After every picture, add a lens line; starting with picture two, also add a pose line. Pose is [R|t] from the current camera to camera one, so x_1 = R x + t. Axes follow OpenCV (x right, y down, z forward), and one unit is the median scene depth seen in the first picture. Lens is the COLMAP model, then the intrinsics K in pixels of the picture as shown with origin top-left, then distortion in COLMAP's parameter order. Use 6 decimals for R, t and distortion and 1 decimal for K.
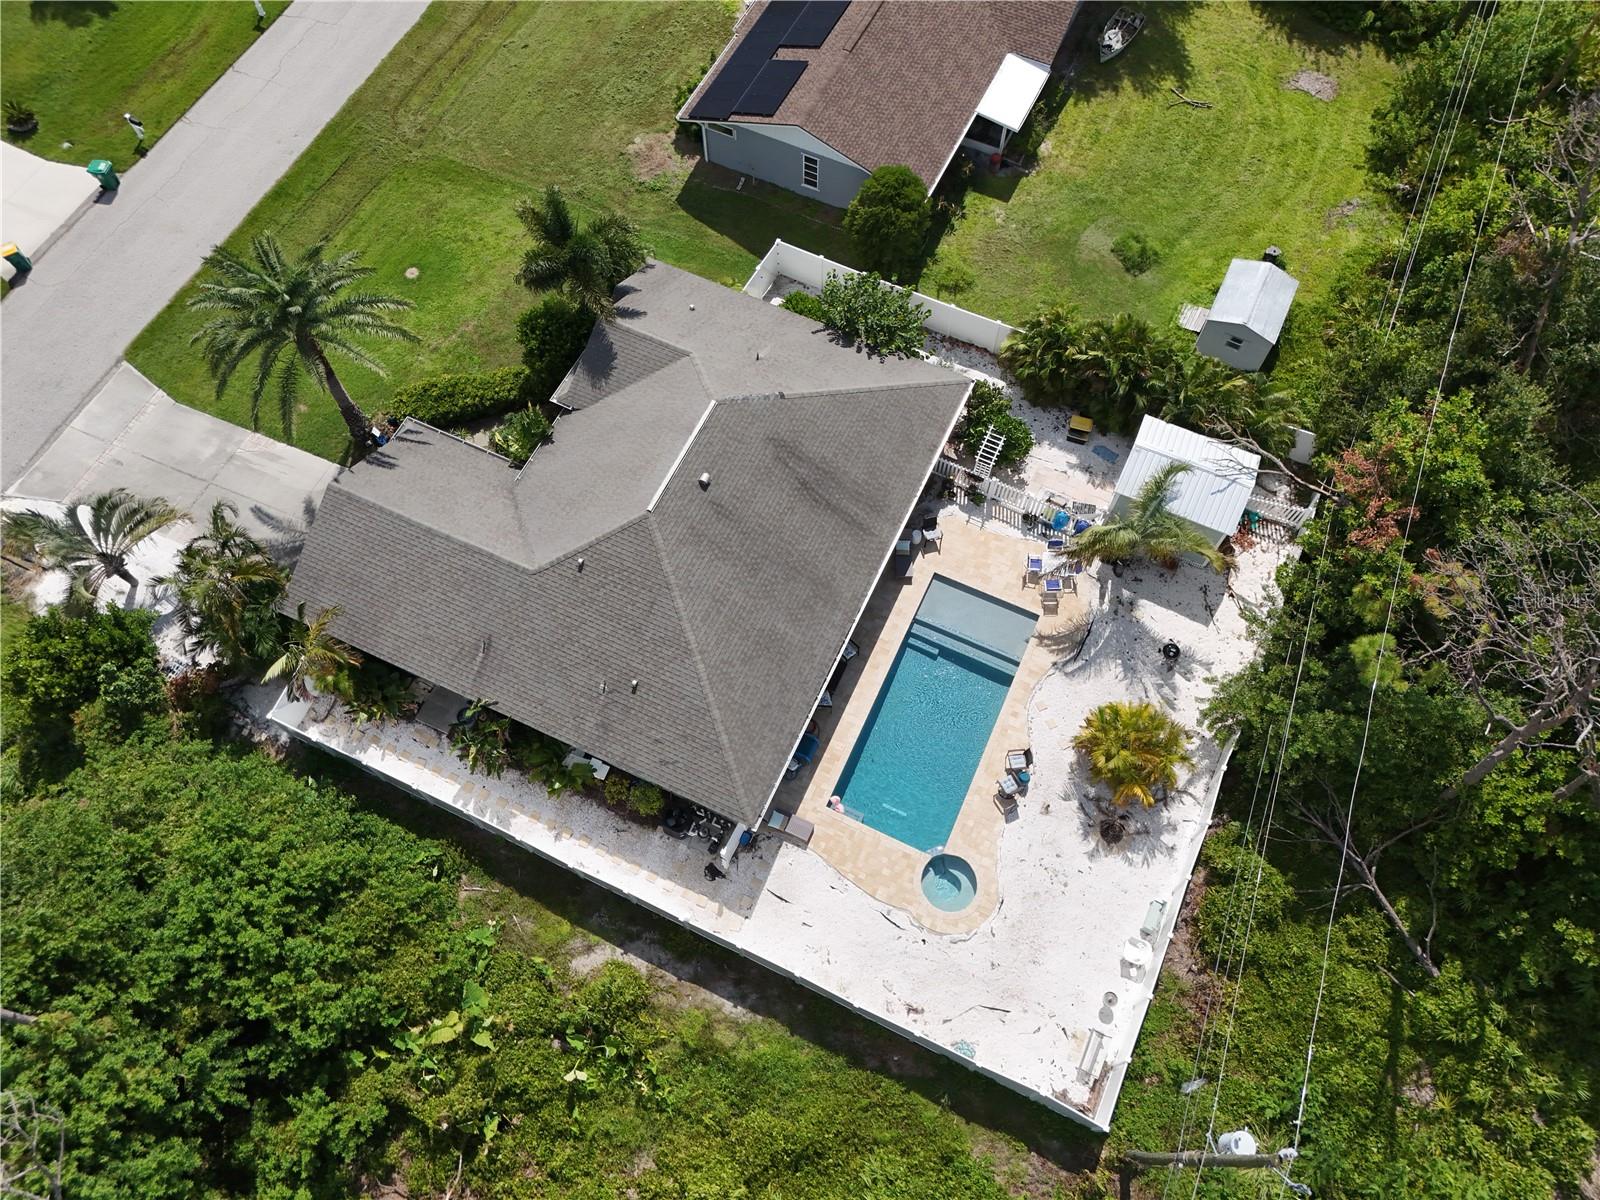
lens RADIAL K [[1145.6, 0, 809.0], [0, 1145.6, 578.4], [0, 0, 1]] dist [0.079417, -0.093816]
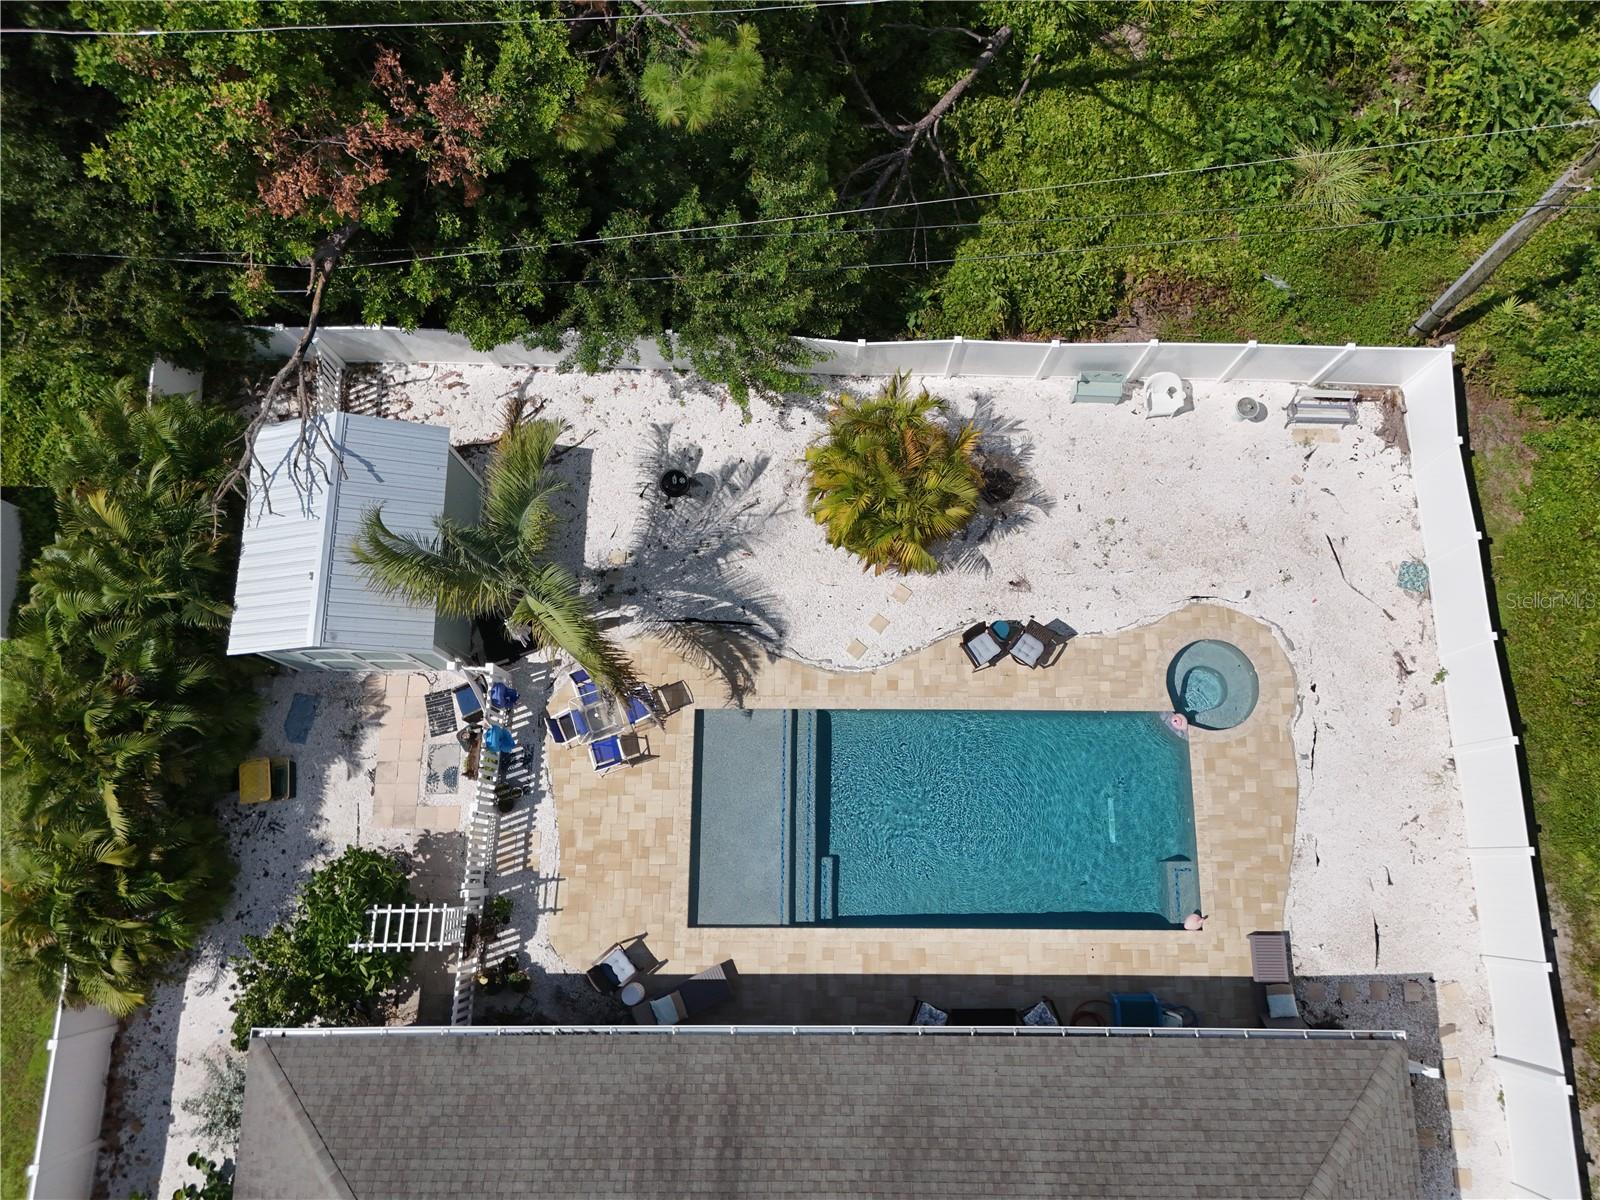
lens RADIAL K [[1145.6, 0, 809.0], [0, 1145.6, 578.4], [0, 0, 1]] dist [0.079417, -0.093816]
pose [[-0.419651, -0.882396, 0.212767, 0.116187], [0.815627, -0.263723, 0.514978, -0.187997], [-0.398303, 0.389650, 0.830378, 0.495786]]
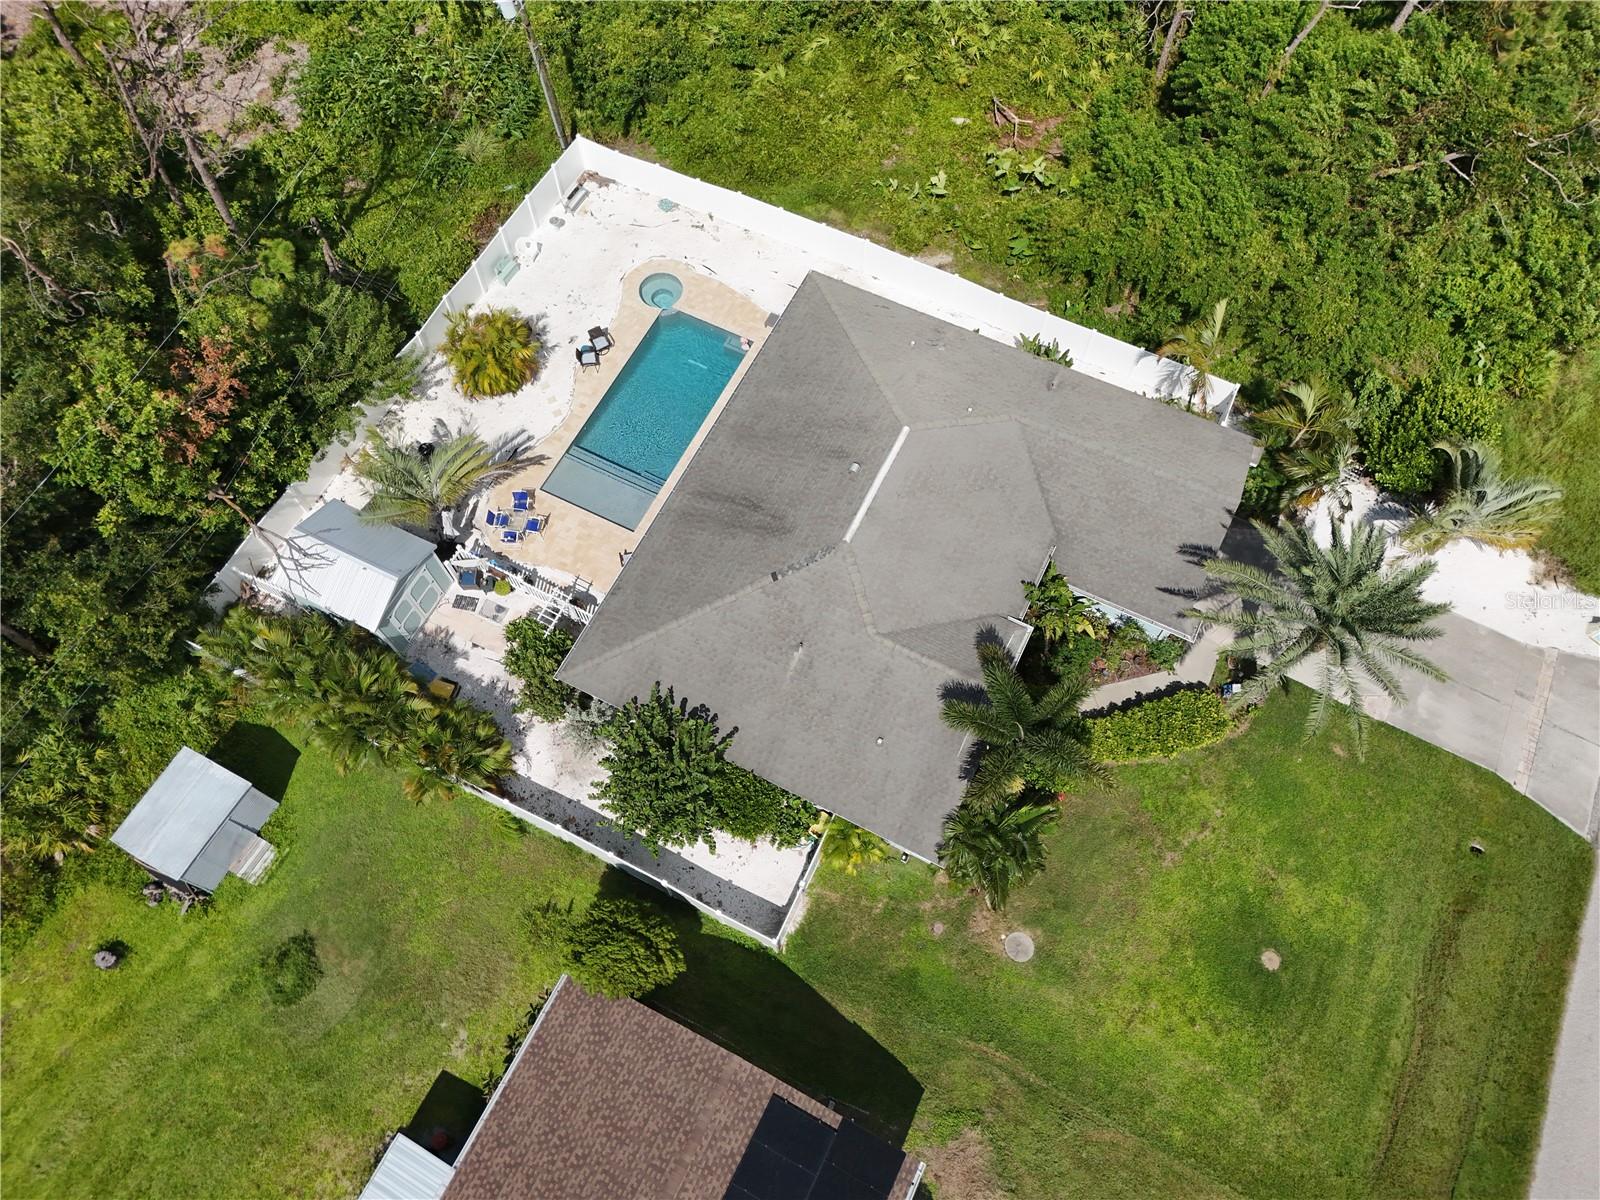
lens RADIAL K [[1145.6, 0, 809.0], [0, 1145.6, 578.4], [0, 0, 1]] dist [0.079417, -0.093816]
pose [[-0.999600, -0.023670, 0.015468, -0.061810], [0.026811, -0.619677, 0.784399, -0.826737], [-0.008981, 0.784500, 0.620064, 0.410545]]
